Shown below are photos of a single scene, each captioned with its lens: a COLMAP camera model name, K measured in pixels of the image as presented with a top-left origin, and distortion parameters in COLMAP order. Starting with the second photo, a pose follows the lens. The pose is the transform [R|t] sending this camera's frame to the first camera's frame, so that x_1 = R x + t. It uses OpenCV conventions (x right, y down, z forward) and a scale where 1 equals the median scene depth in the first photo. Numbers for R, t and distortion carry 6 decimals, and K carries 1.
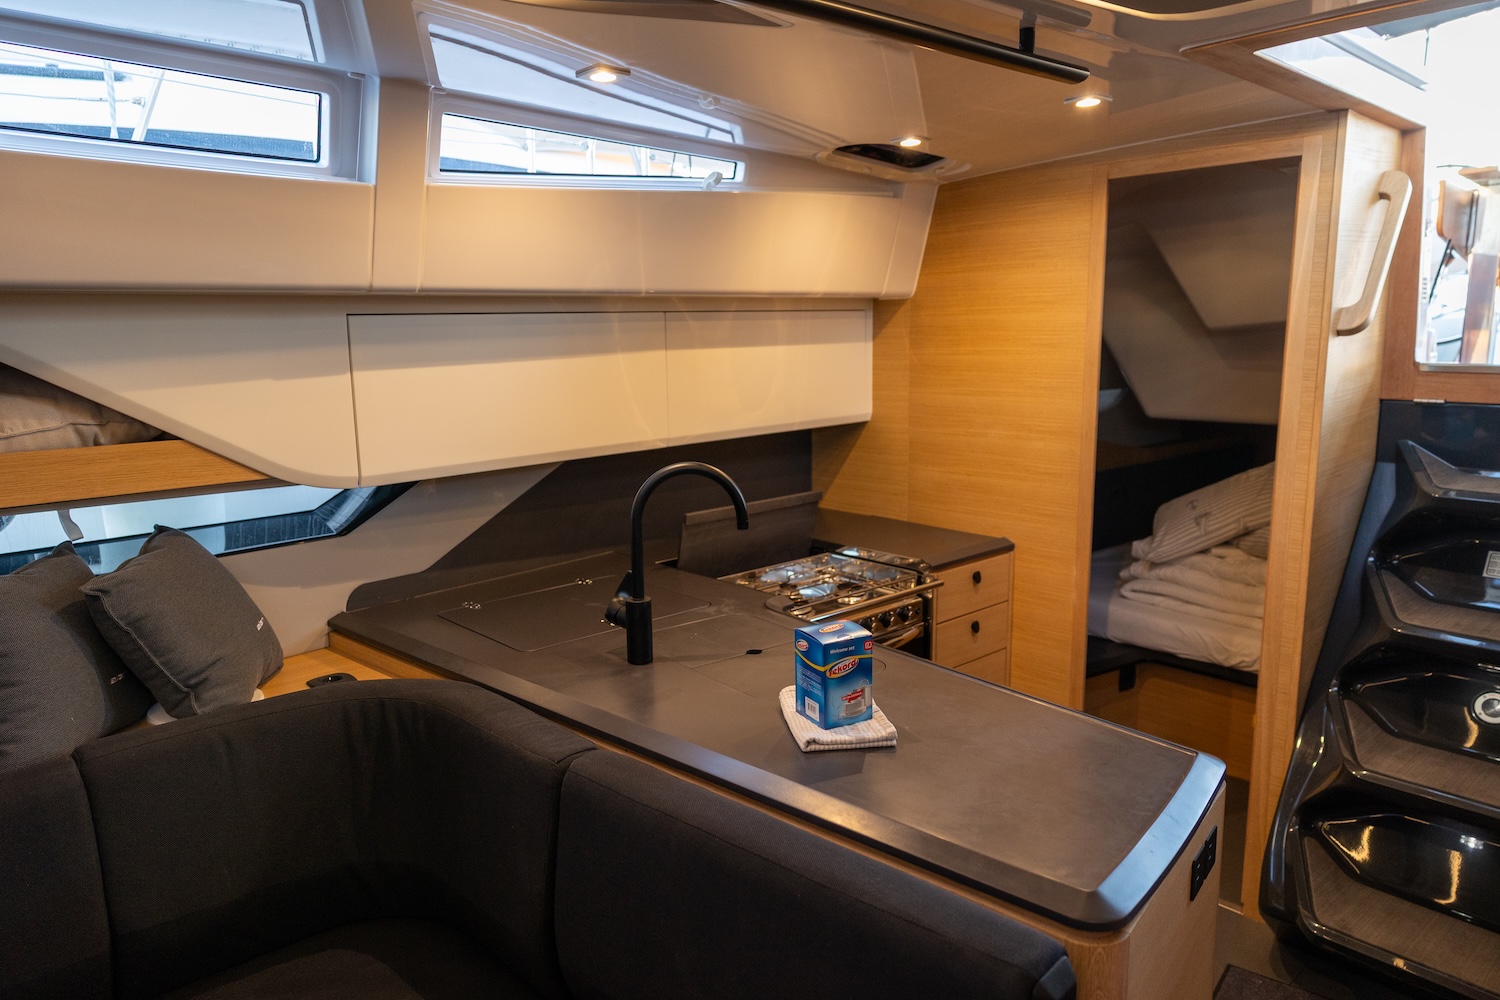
lens RADIAL K [[1001.8, 0, 749.8], [0, 1001.8, 498.4], [0, 0, 1]] dist [0.003176, 0.000385]
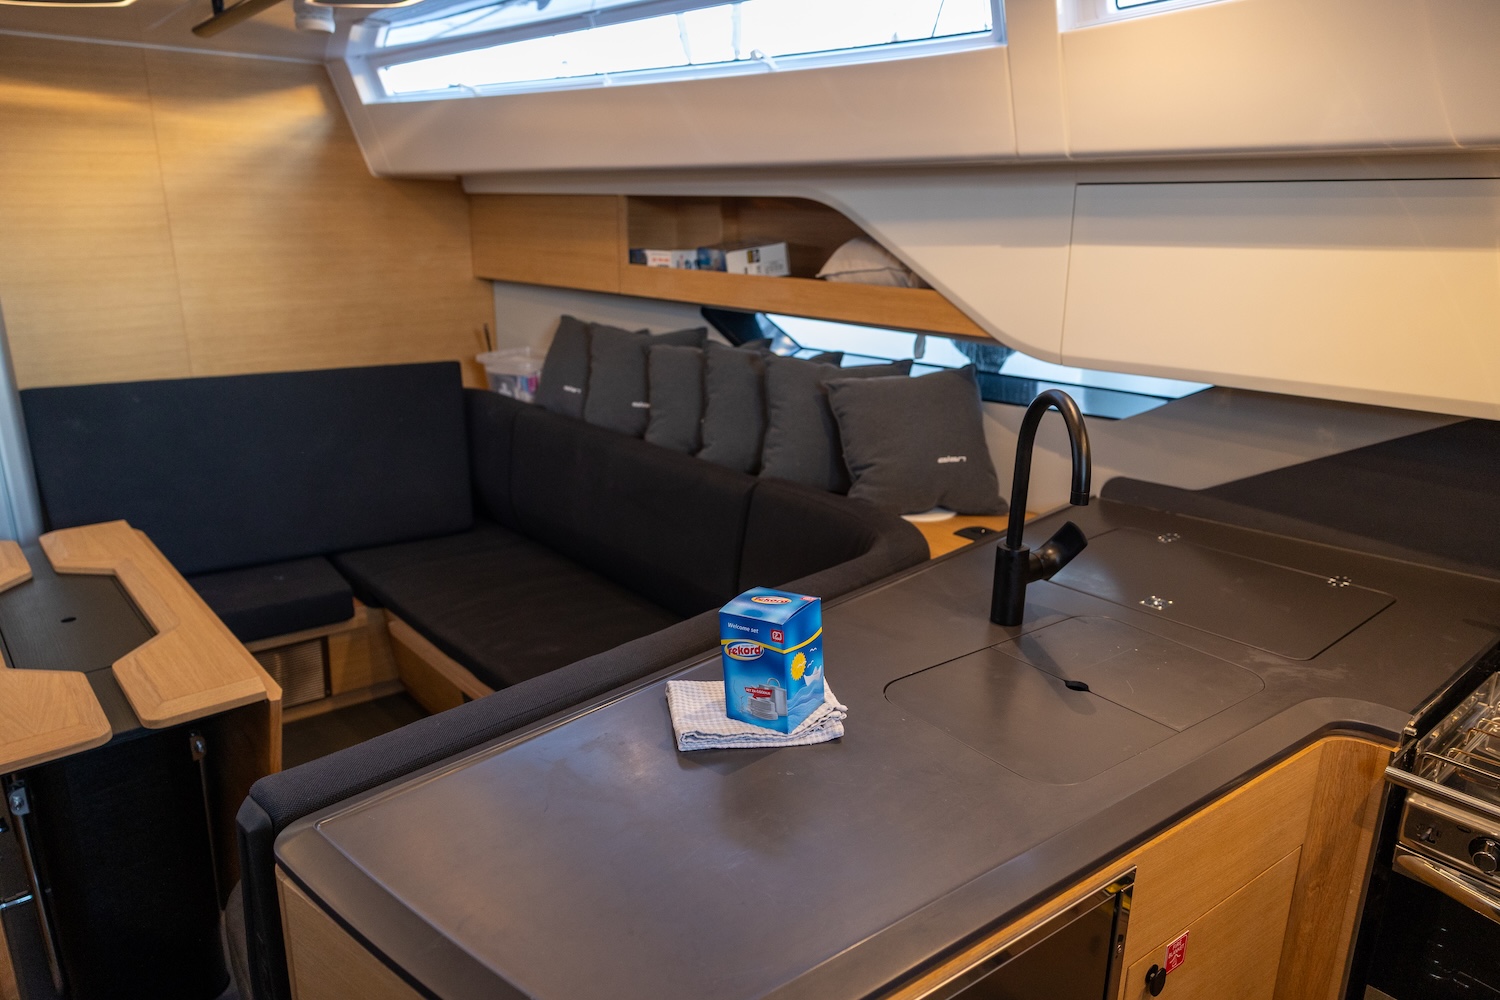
lens RADIAL K [[1001.8, 0, 748.8], [0, 1001.8, 499.1], [0, 0, 1]] dist [0.003176, 0.000385]
pose [[-0.021585, 0.296536, -0.954778, 0.636707], [-0.182152, 0.937849, 0.295396, -0.131885], [0.983033, 0.180291, 0.033771, 0.742779]]
